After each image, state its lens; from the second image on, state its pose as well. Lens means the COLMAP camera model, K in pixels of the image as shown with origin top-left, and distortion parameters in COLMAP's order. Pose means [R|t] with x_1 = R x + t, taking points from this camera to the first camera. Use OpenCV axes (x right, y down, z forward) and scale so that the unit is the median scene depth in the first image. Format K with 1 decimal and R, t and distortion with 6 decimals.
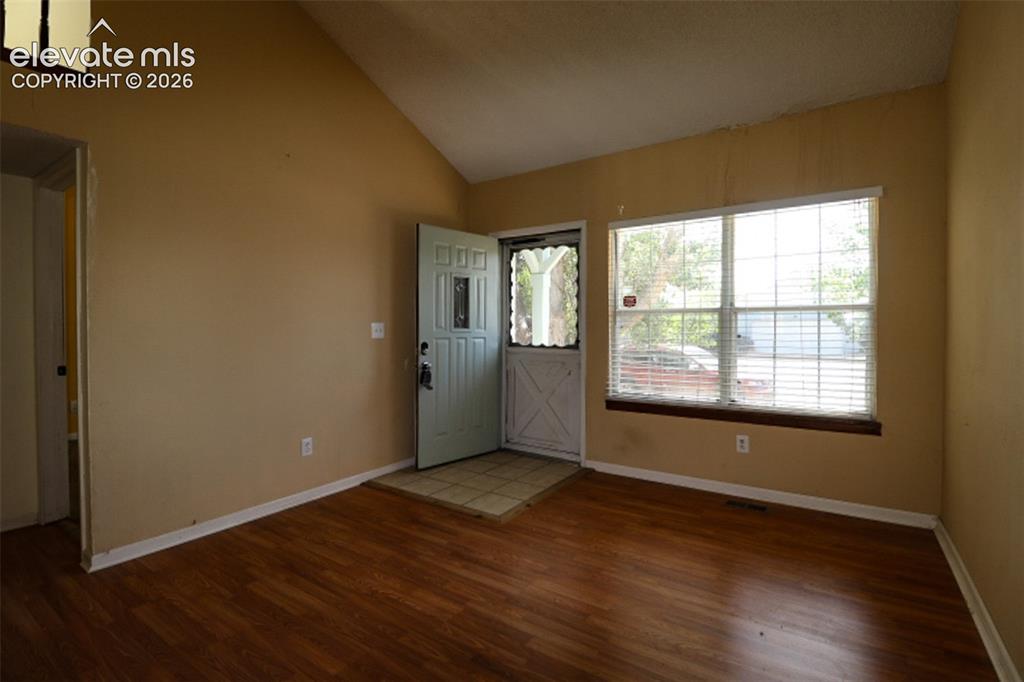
lens RADIAL K [[484.6, 0, 506.2], [0, 484.6, 332.8], [0, 0, 1]] dist [0.012120, -0.018178]
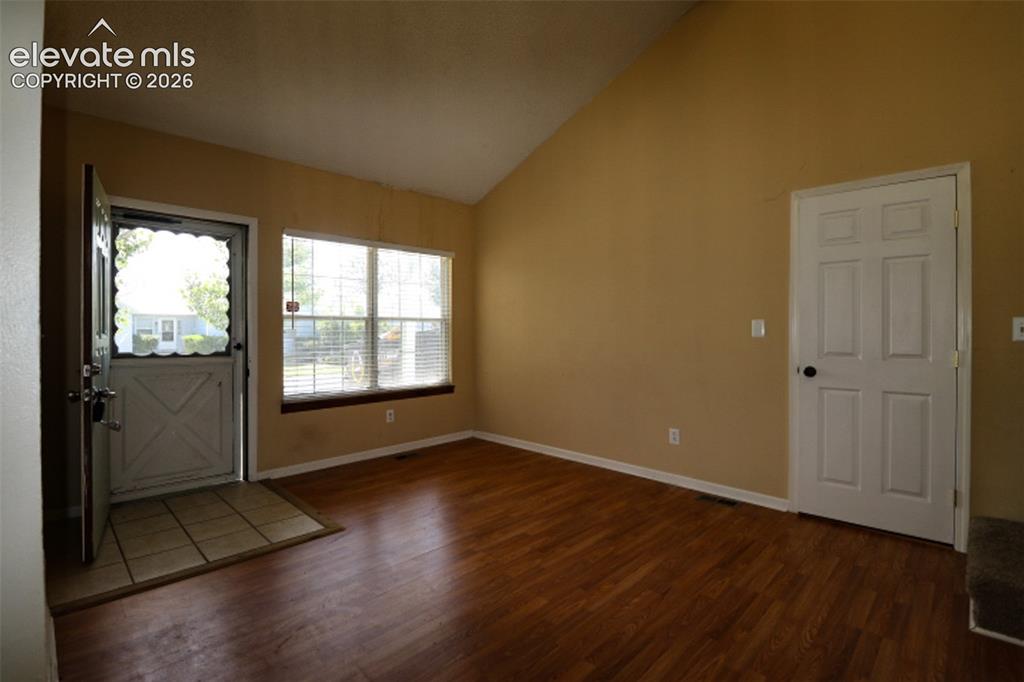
lens RADIAL K [[484.6, 0, 506.2], [0, 484.6, 332.8], [0, 0, 1]] dist [0.012120, -0.018178]
pose [[0.179364, -0.005650, 0.983767, -0.726382], [0.008147, 0.999958, 0.004257, -0.010288], [-0.983749, 0.007251, 0.179403, 0.379913]]
